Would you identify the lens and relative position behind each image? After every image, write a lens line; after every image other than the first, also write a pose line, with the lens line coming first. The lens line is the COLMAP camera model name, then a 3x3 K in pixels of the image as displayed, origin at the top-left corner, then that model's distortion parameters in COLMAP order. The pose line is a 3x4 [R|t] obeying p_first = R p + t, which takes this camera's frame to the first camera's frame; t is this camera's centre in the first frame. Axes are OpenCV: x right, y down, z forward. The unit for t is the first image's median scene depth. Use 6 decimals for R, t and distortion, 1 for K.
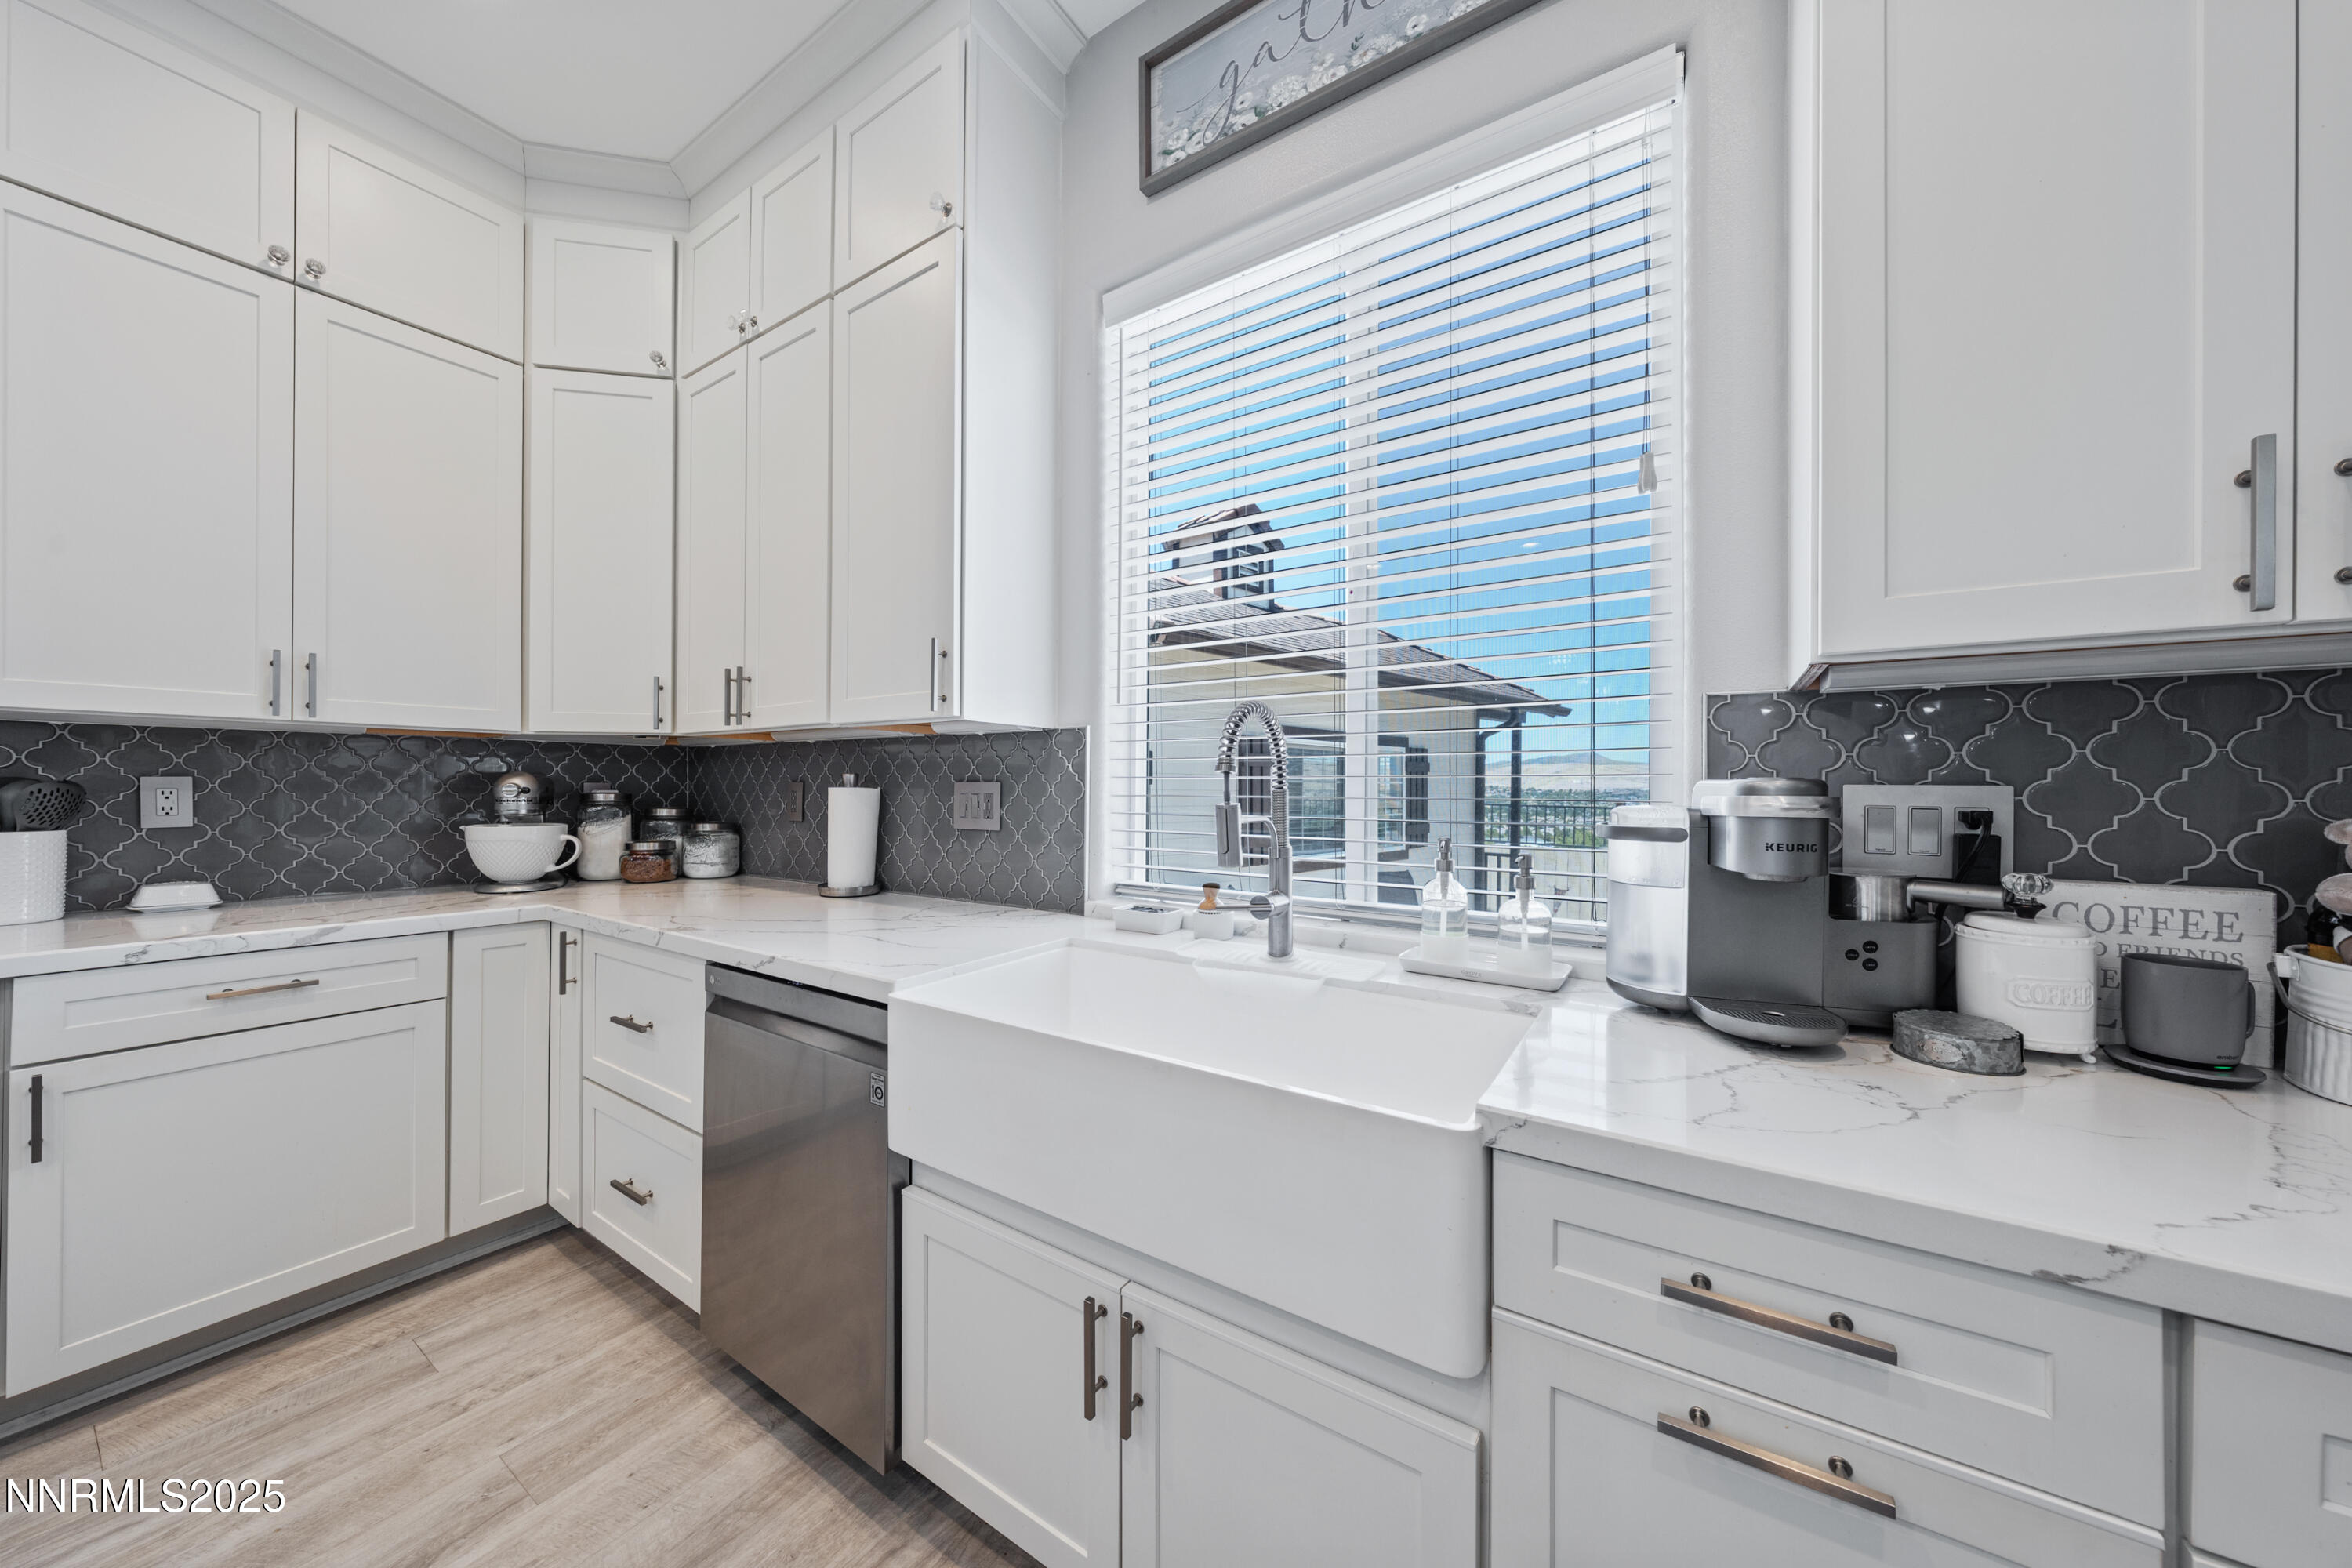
lens RADIAL K [[796.2, 0, 1171.2], [0, 796.2, 784.8], [0, 0, 1]] dist [-0.004244, 0.000914]
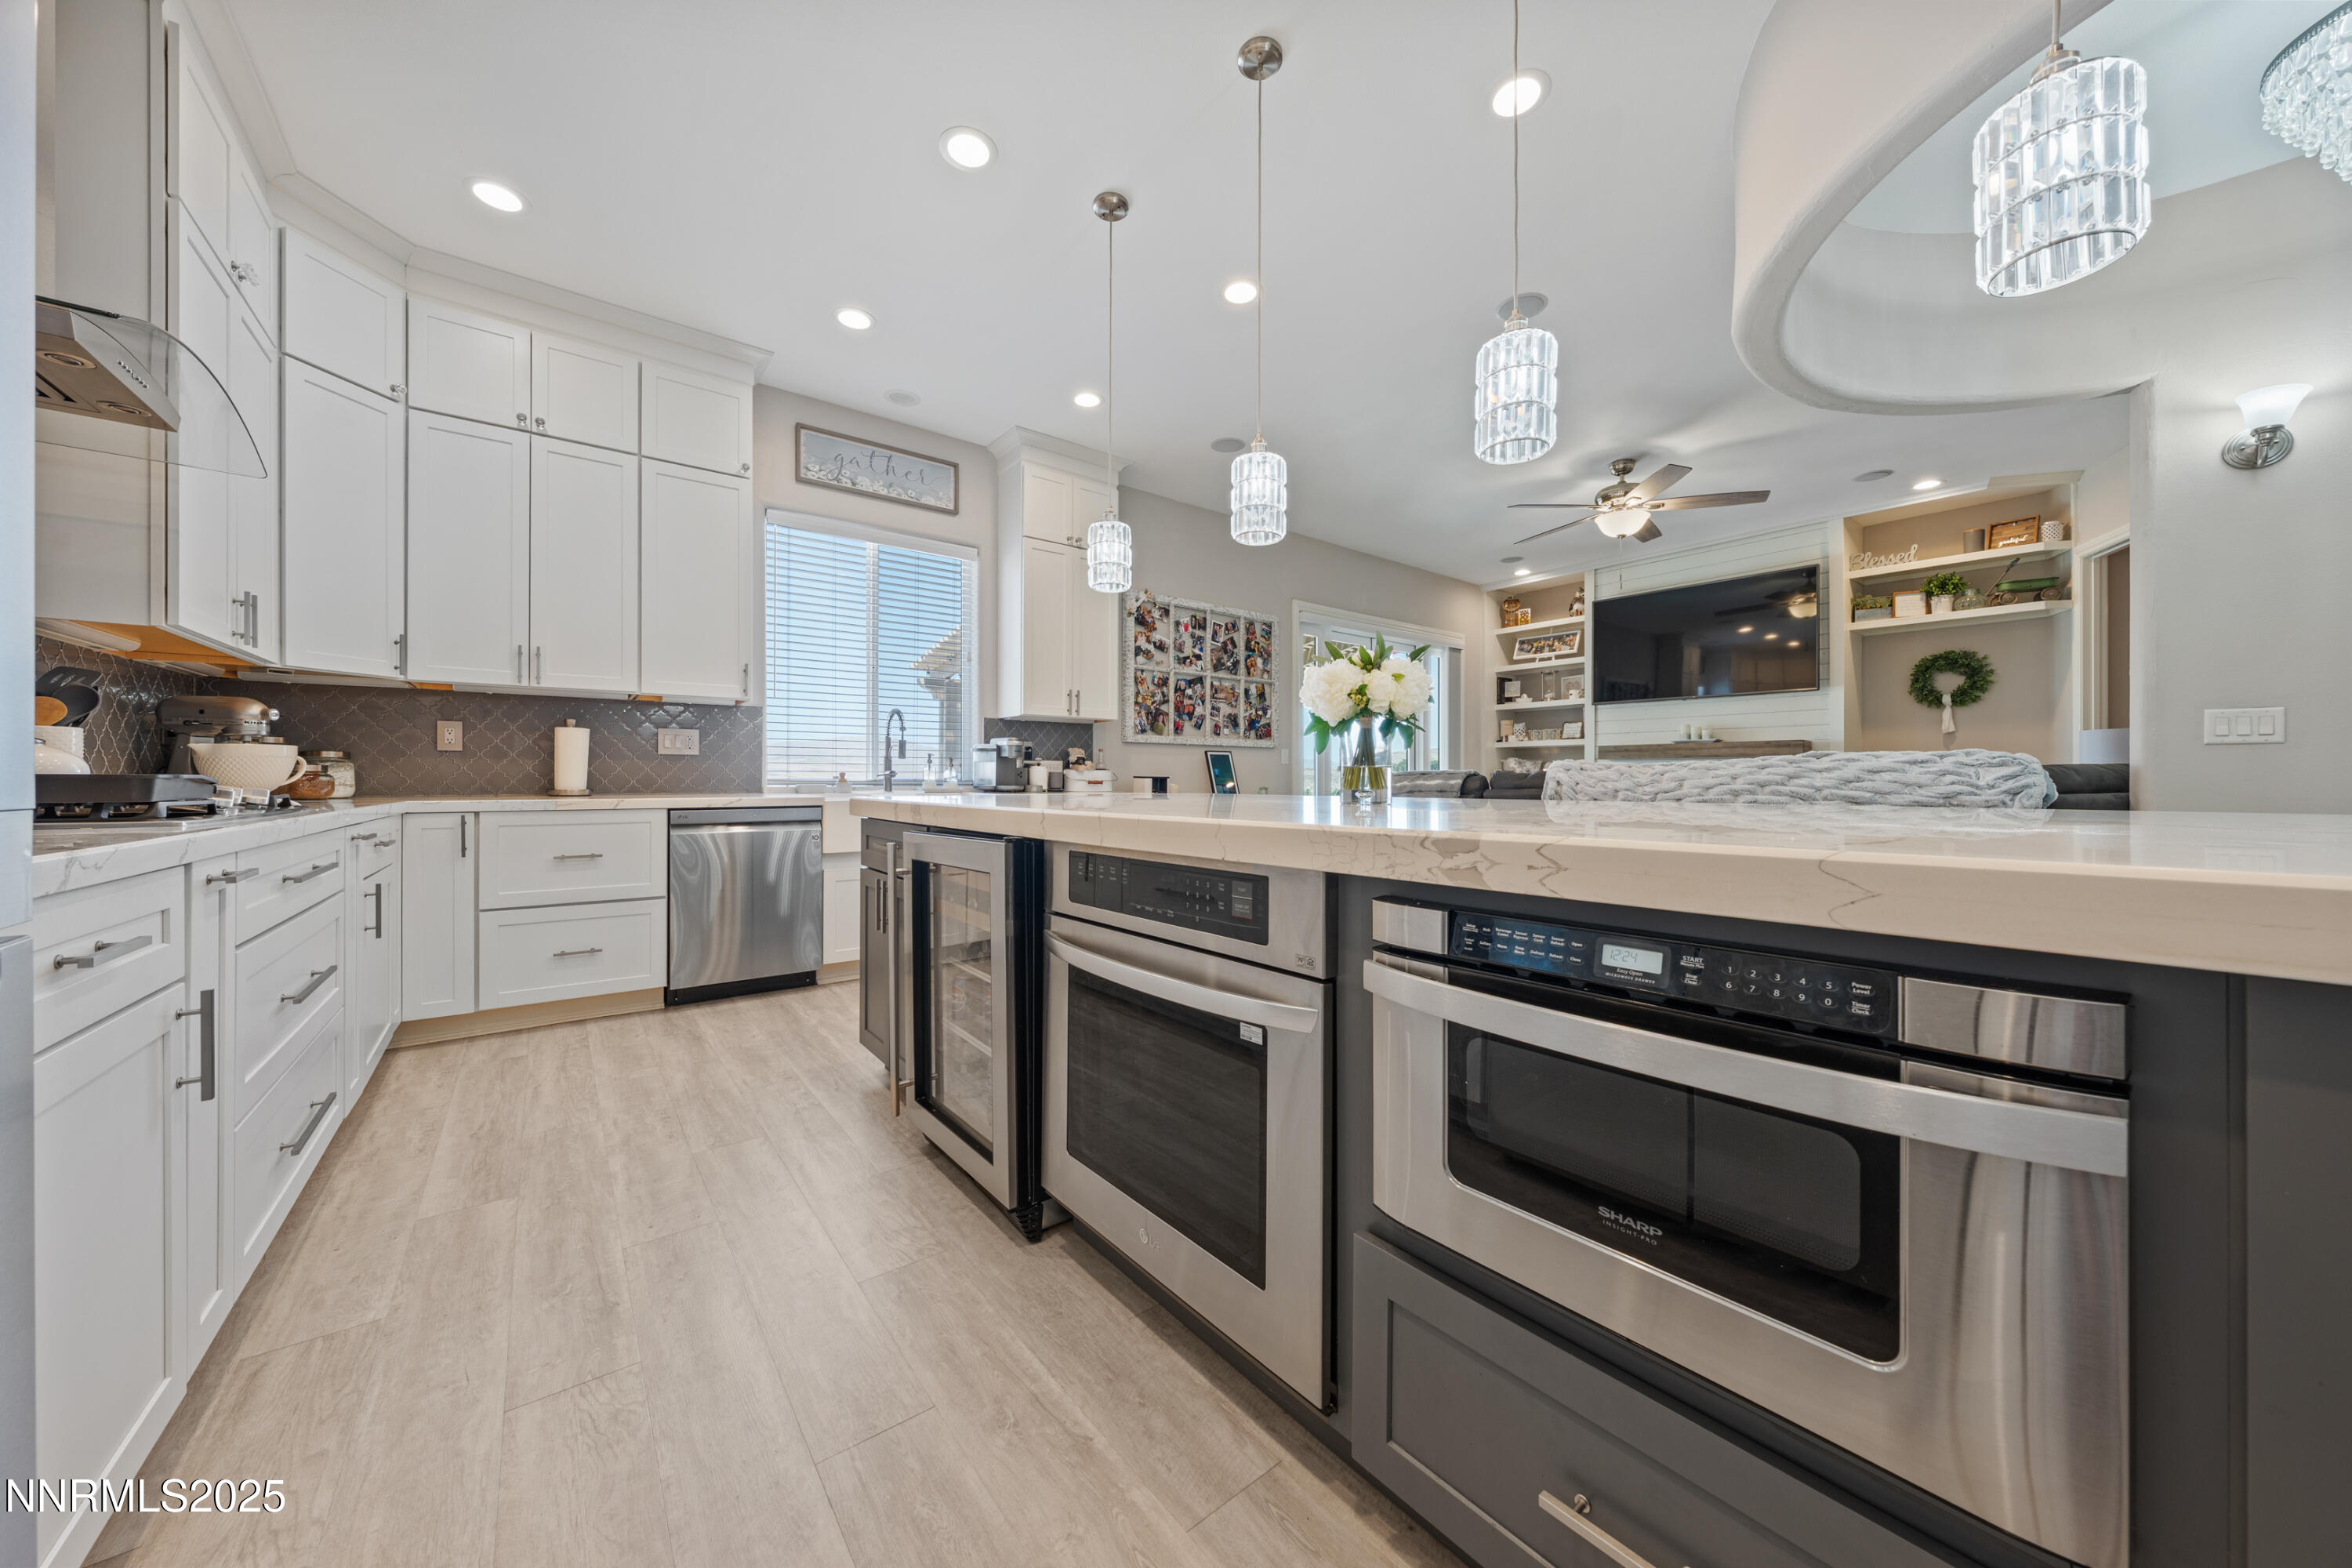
lens RADIAL K [[796.2, 0, 1175.3], [0, 796.2, 782.6], [0, 0, 1]] dist [-0.004244, 0.000914]
pose [[0.311274, -0.009476, 0.950273, -1.799040], [-0.004102, 0.999928, 0.011315, 0.104552], [-0.950311, -0.007420, 0.311213, -0.739916]]
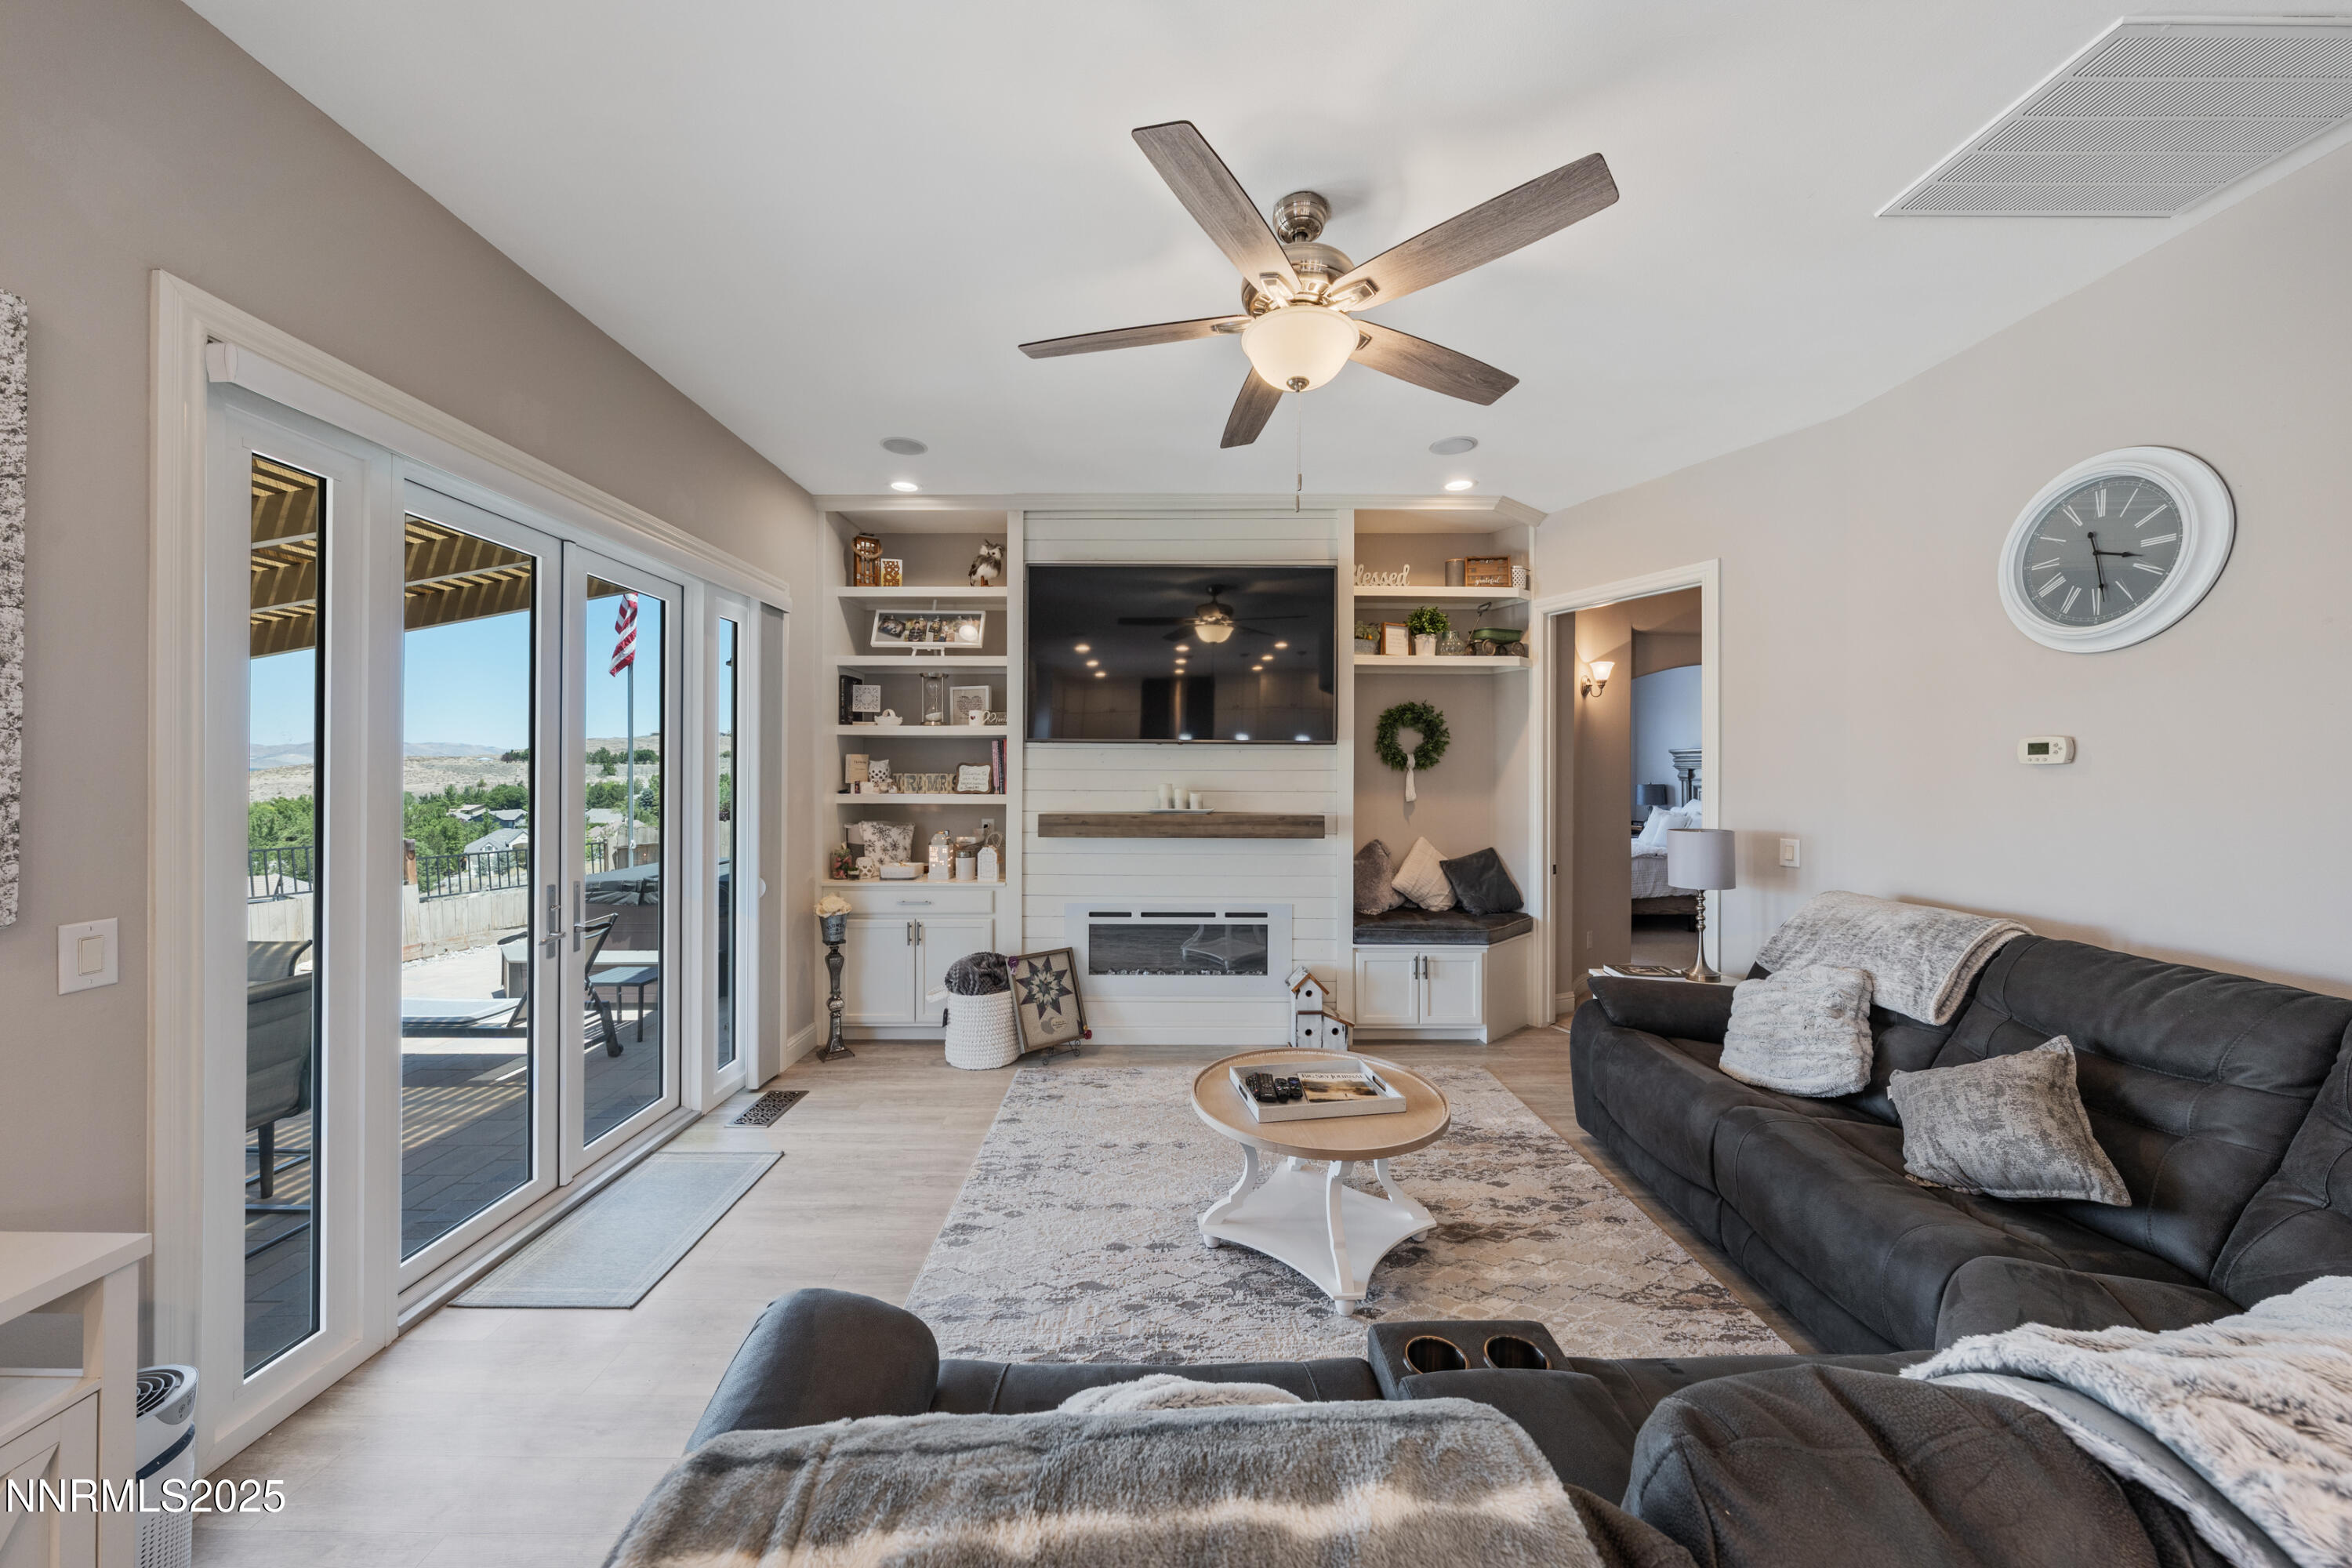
lens RADIAL K [[796.2, 0, 1169.3], [0, 796.2, 772.3], [0, 0, 1]] dist [-0.004244, 0.000914]
pose [[-0.549893, -0.008745, 0.835190, 0.390534], [-0.012121, 0.999923, 0.002489, -0.159786], [-0.835147, -0.008755, -0.549957, -0.568419]]
